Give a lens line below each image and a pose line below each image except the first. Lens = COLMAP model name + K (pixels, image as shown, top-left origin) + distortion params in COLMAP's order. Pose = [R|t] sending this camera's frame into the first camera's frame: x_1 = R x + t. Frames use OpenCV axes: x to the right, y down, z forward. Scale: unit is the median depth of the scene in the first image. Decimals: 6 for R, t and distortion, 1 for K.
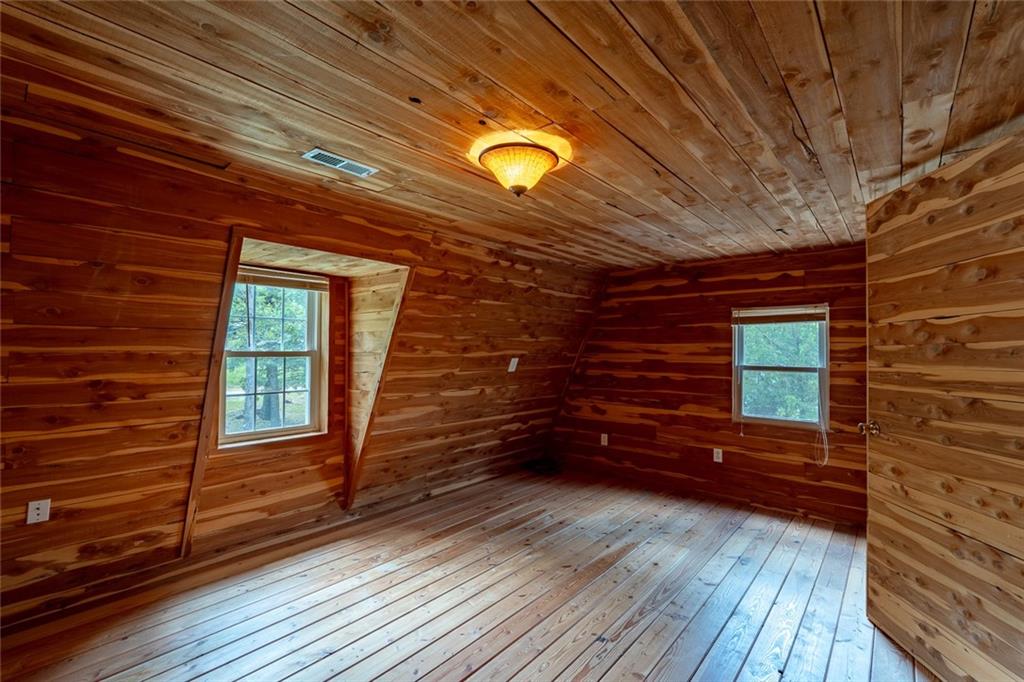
lens RADIAL K [[453.1, 0, 512.0], [0, 453.1, 341.0], [0, 0, 1]] dist [-0.004369, -0.000015]
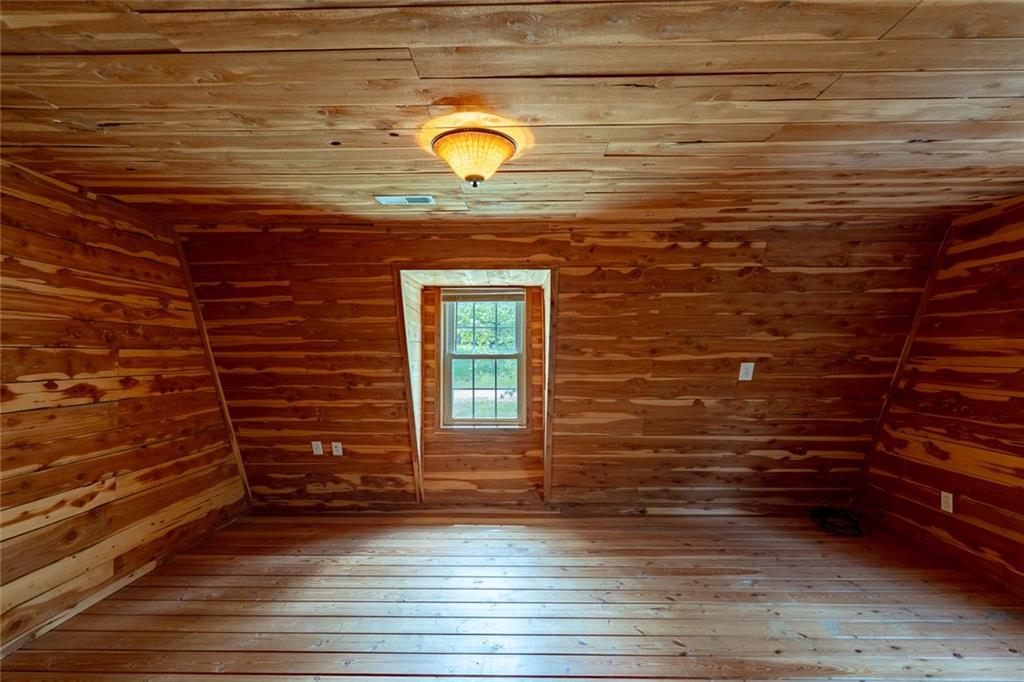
lens RADIAL K [[453.1, 0, 512.0], [0, 453.1, 341.0], [0, 0, 1]] dist [-0.004369, -0.000015]
pose [[0.634674, -0.026056, -0.772340, 0.420673], [0.019570, 0.999653, -0.017643, 0.008207], [0.772532, -0.003917, 0.634964, 0.254382]]
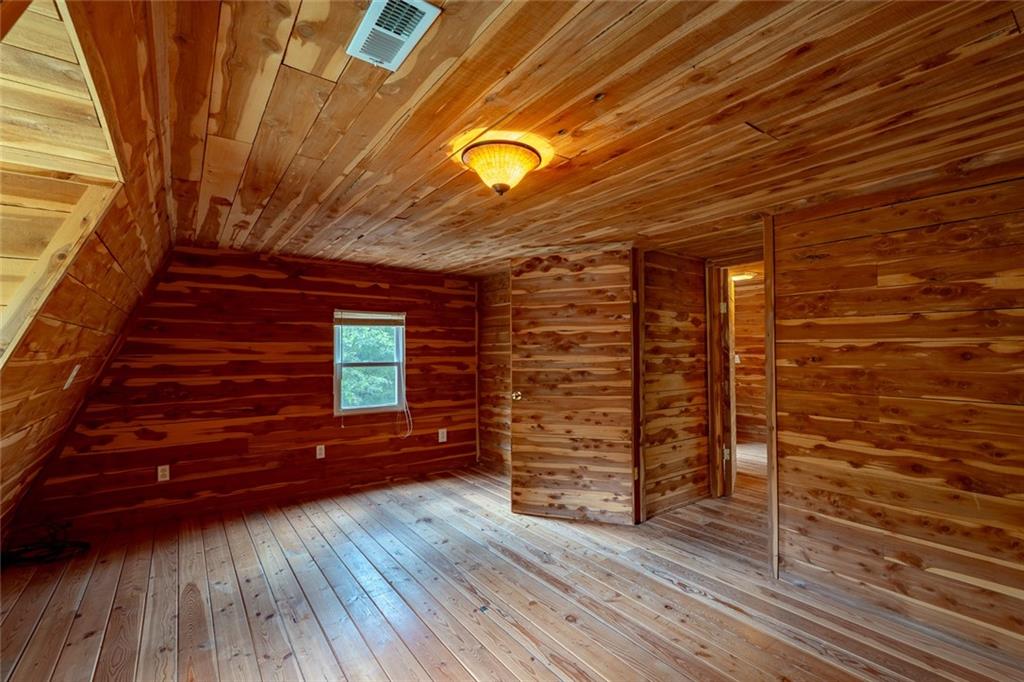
lens RADIAL K [[453.1, 0, 512.0], [0, 453.1, 341.0], [0, 0, 1]] dist [-0.004369, -0.000015]
pose [[0.230986, 0.012523, 0.972876, -0.517169], [-0.013662, 0.999860, -0.009626, 0.007192], [-0.972861, -0.011068, 0.231125, 0.403019]]
